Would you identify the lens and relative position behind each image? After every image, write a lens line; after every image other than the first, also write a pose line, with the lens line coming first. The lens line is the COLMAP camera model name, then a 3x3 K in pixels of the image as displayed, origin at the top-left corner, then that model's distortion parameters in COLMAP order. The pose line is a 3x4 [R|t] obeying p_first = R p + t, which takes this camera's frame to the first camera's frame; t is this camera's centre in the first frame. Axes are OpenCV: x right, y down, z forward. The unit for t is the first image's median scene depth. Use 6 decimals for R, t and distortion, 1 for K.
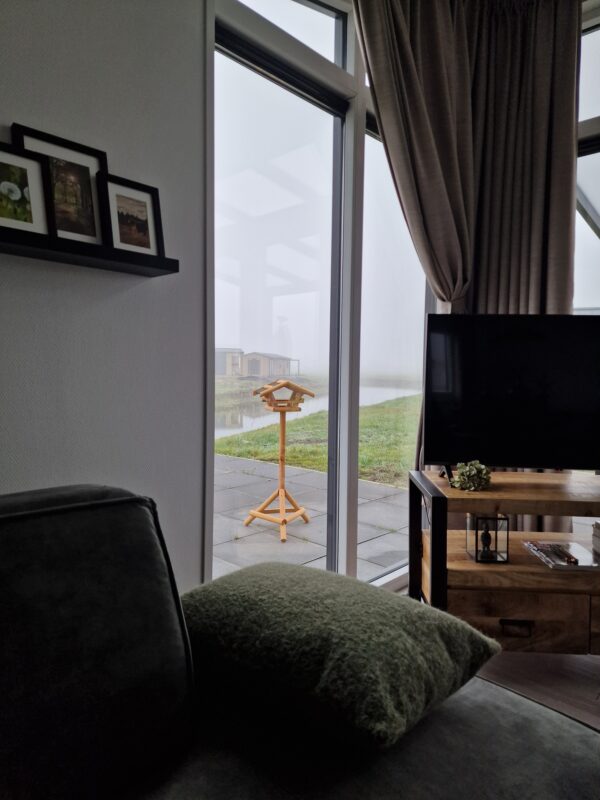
lens RADIAL K [[540.5, 0, 302.2], [0, 540.5, 383.3], [0, 0, 1]] dist [0.061095, -0.027041]
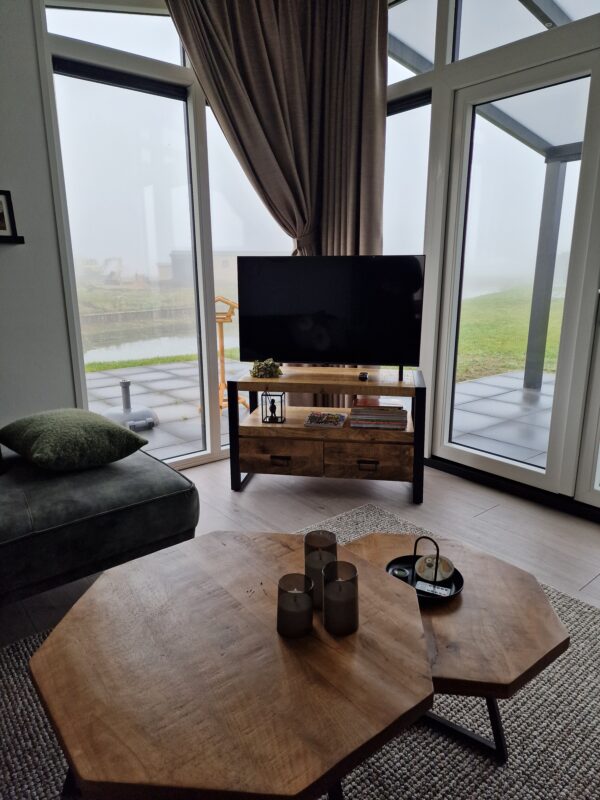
lens RADIAL K [[540.5, 0, 302.8], [0, 540.5, 394.3], [0, 0, 1]] dist [0.061095, -0.027041]
pose [[0.990819, 0.012830, -0.134586, 0.645520], [0.013701, 0.980833, 0.194367, -0.049728], [0.134500, -0.194426, 0.971652, -0.473052]]
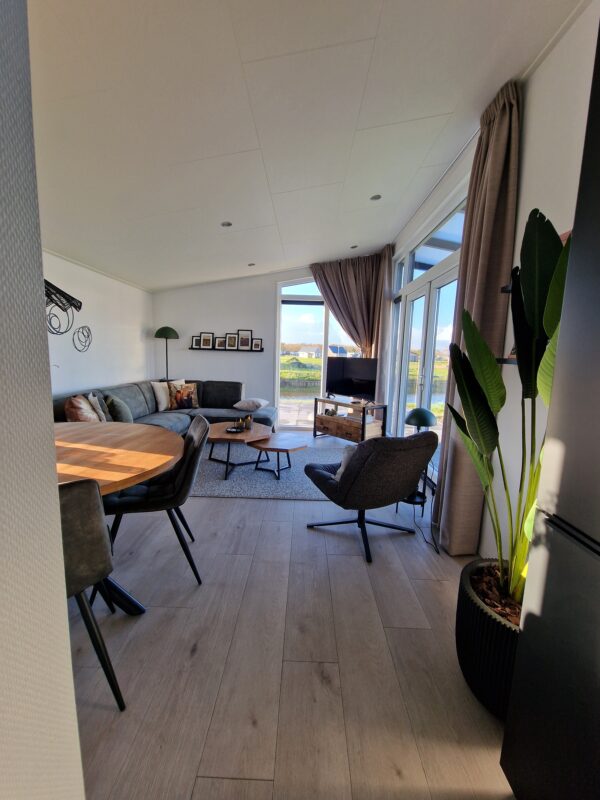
lens RADIAL K [[326.9, 0, 298.0], [0, 326.9, 396.3], [0, 0, 1]] dist [-0.000235, -0.000108]
pose [[0.659281, 0.111496, -0.743584, 2.126430], [-0.039854, 0.992736, 0.113520, -0.104153], [0.750840, -0.045207, 0.658935, -0.881292]]
